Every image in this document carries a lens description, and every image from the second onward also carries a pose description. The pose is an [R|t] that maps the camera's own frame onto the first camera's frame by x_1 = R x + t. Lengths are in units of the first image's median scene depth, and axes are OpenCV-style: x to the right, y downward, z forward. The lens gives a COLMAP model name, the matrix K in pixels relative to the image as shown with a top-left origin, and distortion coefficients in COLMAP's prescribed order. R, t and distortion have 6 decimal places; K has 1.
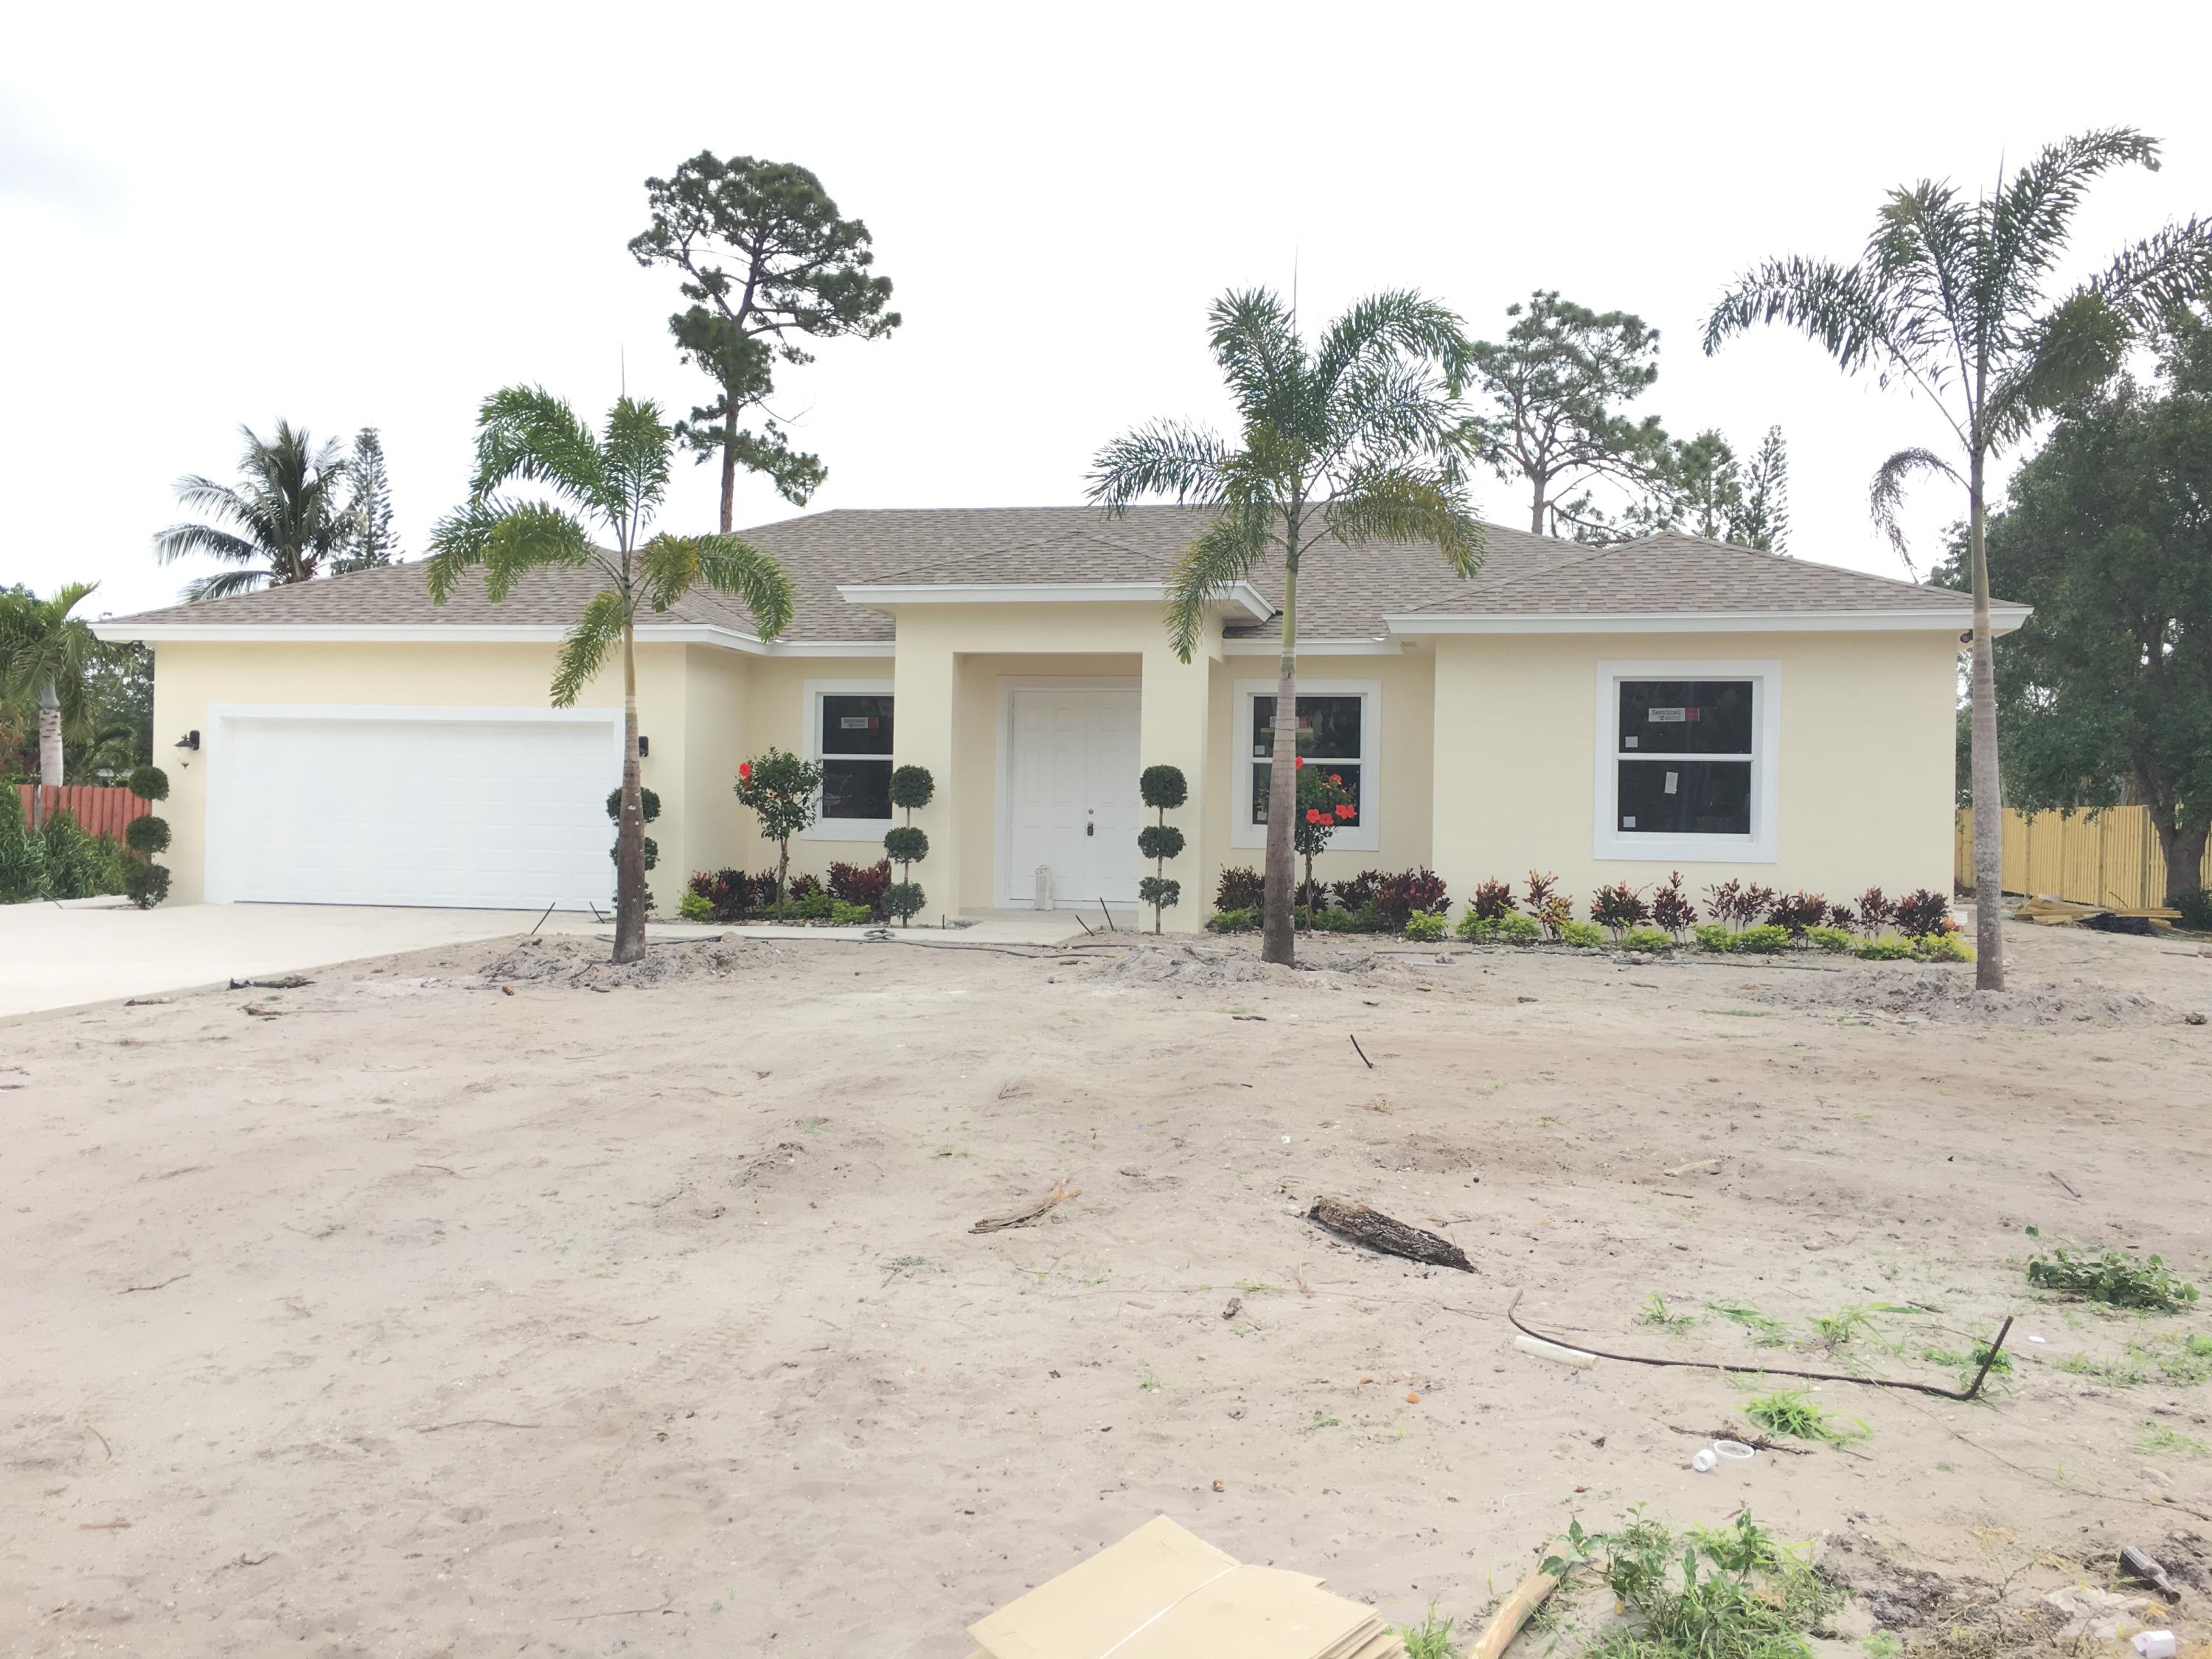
lens RADIAL K [[1830.0, 0, 1106.0], [0, 1830.0, 829.5], [0, 0, 1]] dist [0.163246, -0.316636]
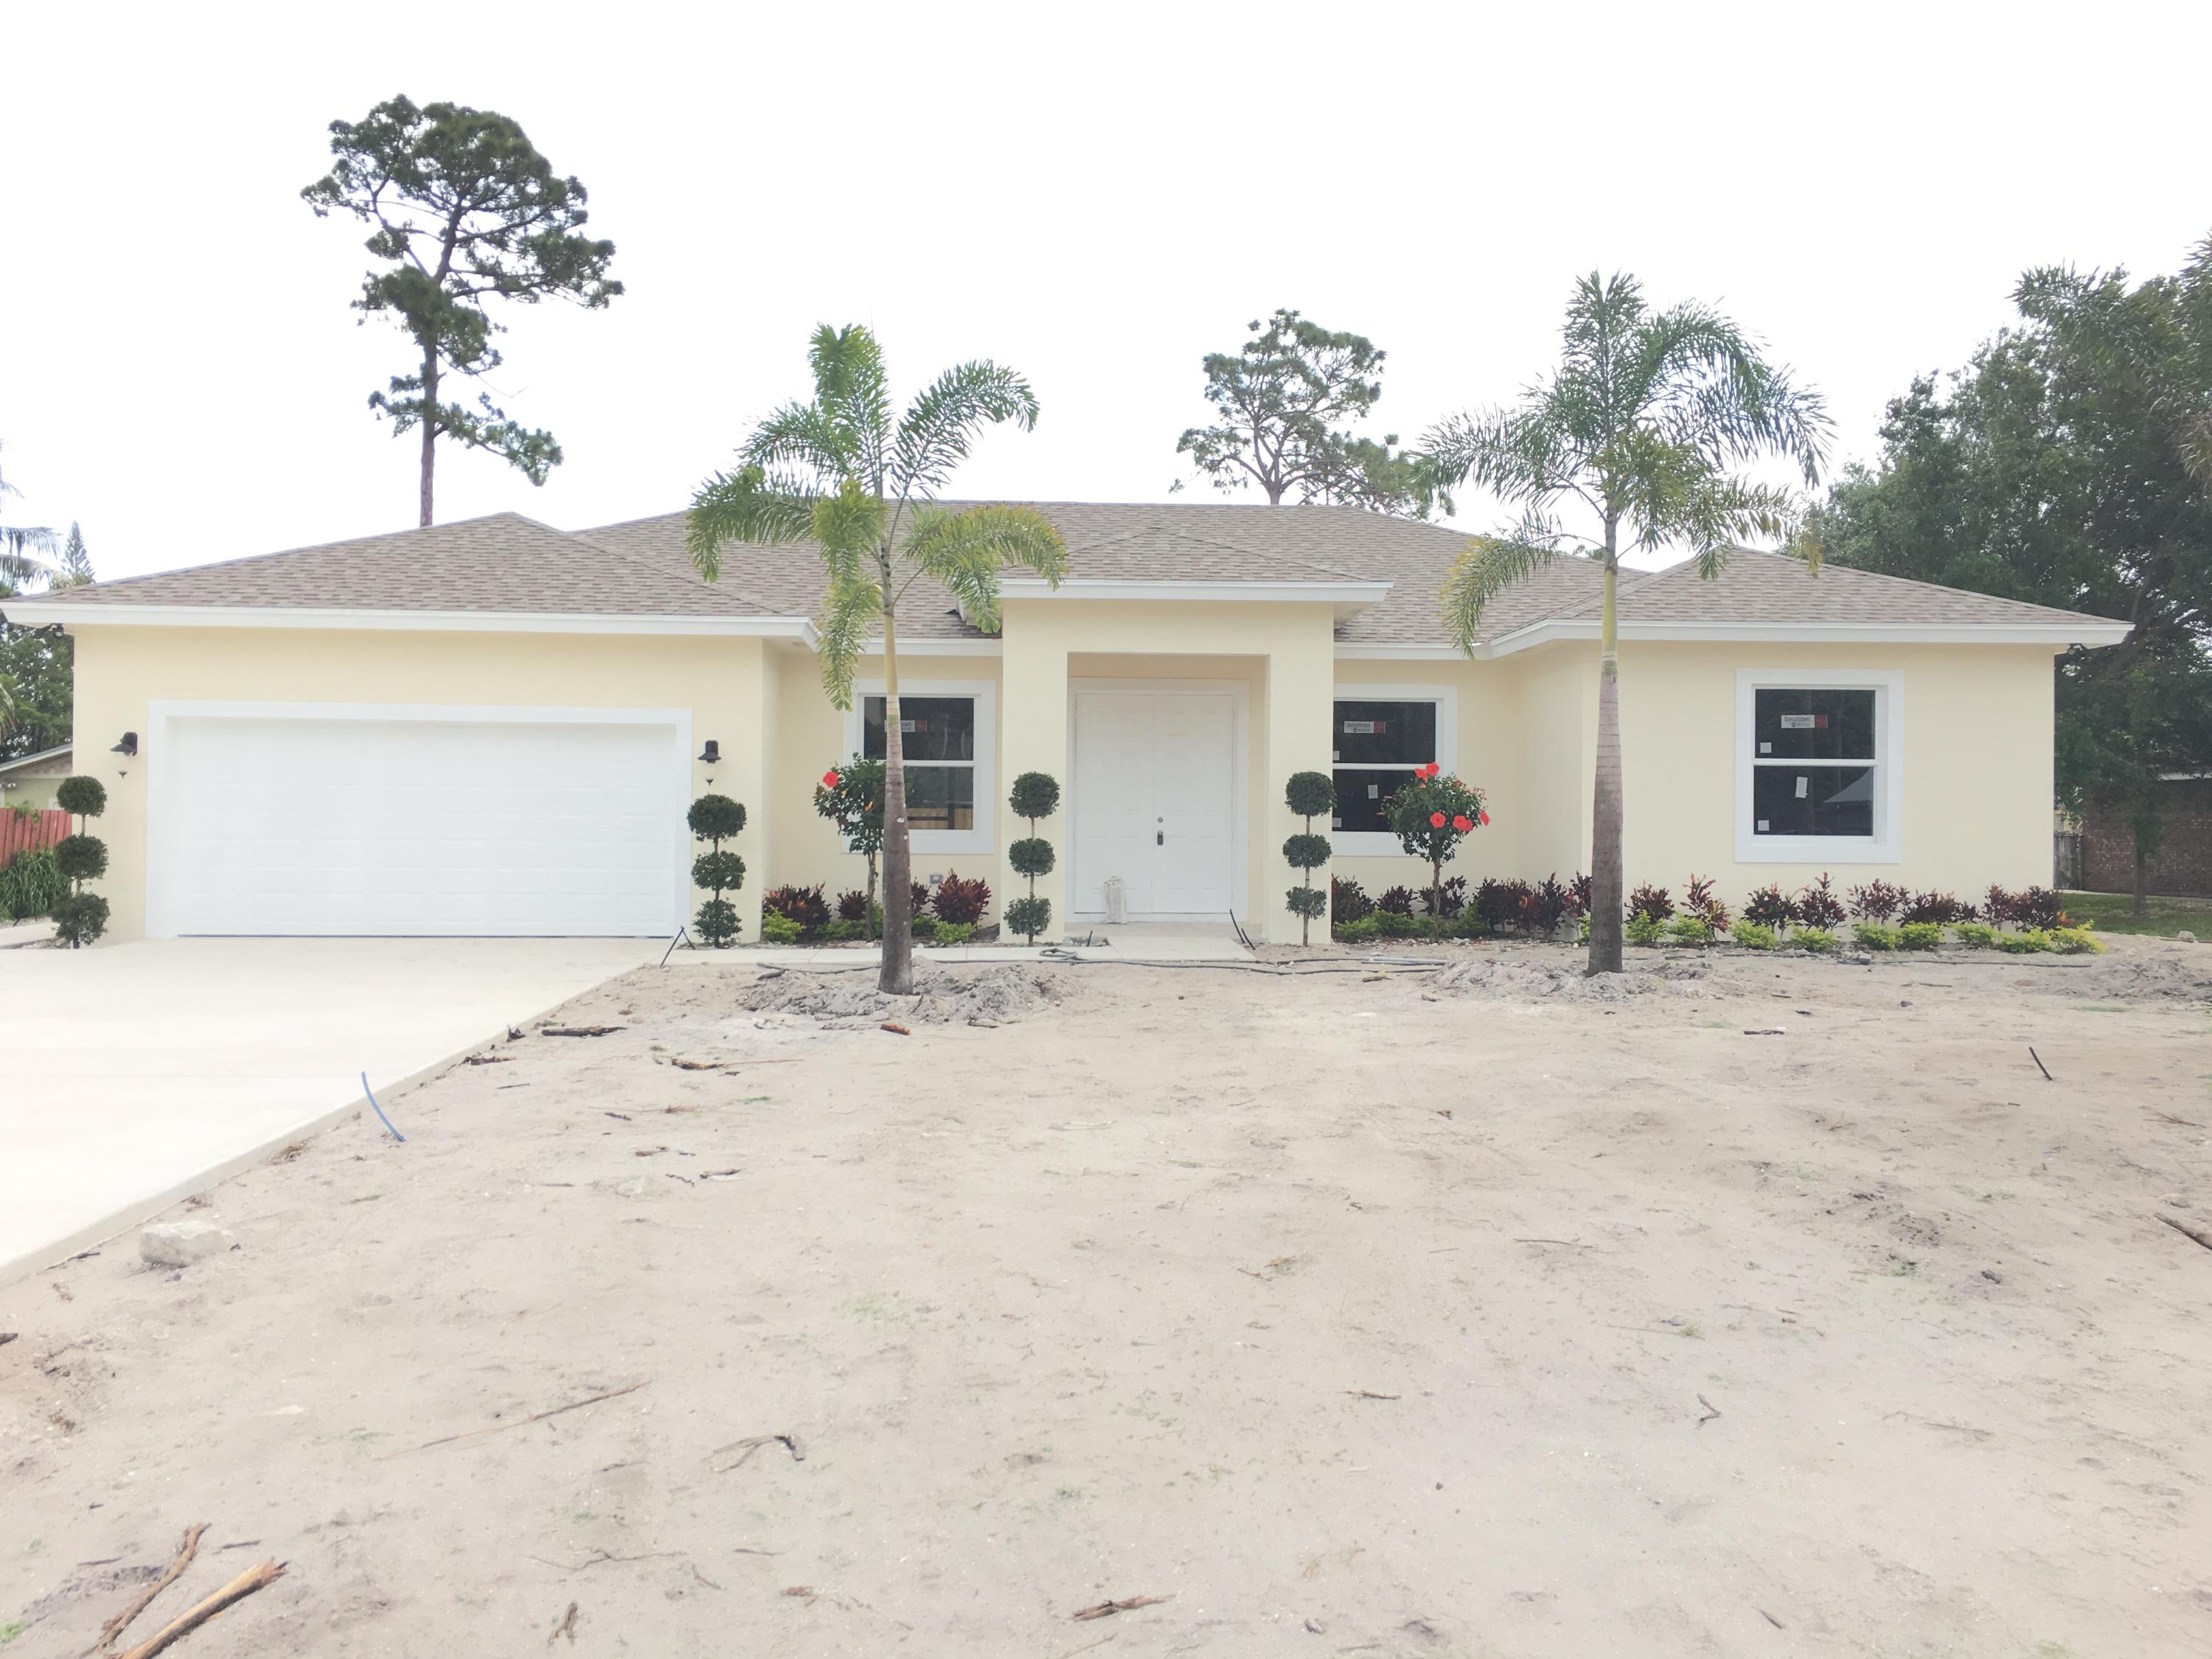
lens RADIAL K [[1830.0, 0, 1106.0], [0, 1830.0, 829.5], [0, 0, 1]] dist [0.163246, -0.316636]
pose [[0.967354, -0.010752, 0.253201, -0.279341], [0.010980, 0.999940, 0.000513, -0.005367], [-0.253192, 0.002284, 0.967413, 0.077556]]
